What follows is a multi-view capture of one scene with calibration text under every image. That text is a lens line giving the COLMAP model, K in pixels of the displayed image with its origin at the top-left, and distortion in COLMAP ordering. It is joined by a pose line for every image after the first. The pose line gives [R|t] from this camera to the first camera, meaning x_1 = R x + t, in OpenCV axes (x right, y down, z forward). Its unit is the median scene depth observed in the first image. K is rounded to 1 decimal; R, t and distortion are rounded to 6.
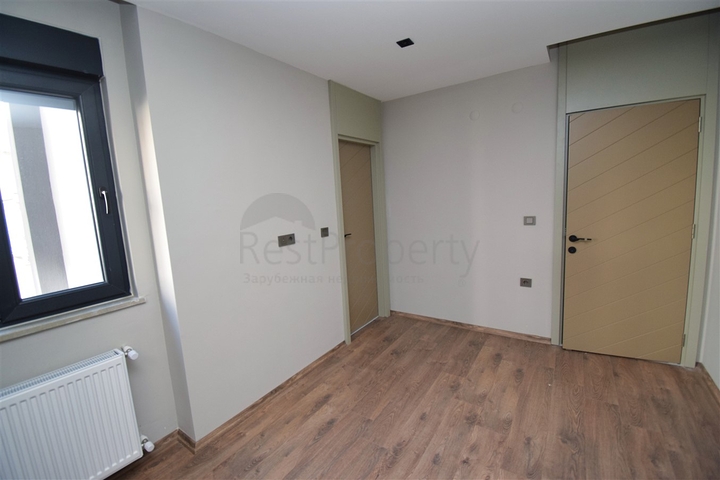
lens RADIAL K [[327.4, 0, 358.0], [0, 327.4, 235.7], [0, 0, 1]] dist [0.014428, -0.023216]
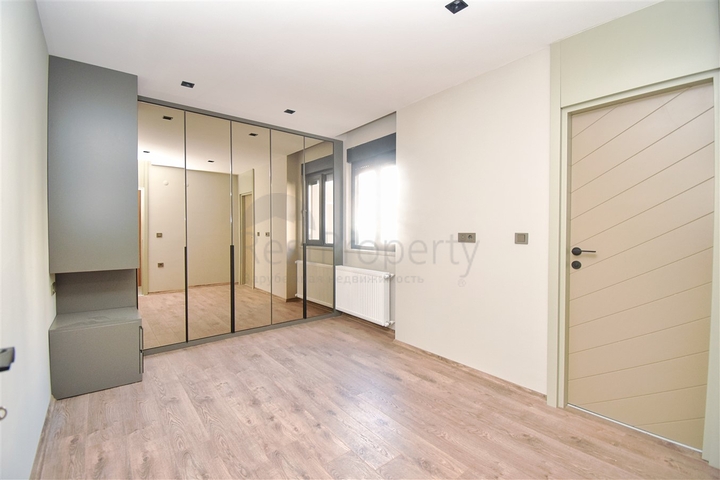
lens RADIAL K [[327.4, 0, 358.0], [0, 327.4, 235.7], [0, 0, 1]] dist [0.014428, -0.023216]
pose [[-0.320485, 0.064640, -0.945045, 0.938296], [-0.112294, 0.988041, 0.105662, -0.068711], [0.940574, 0.139986, -0.309394, 0.990148]]
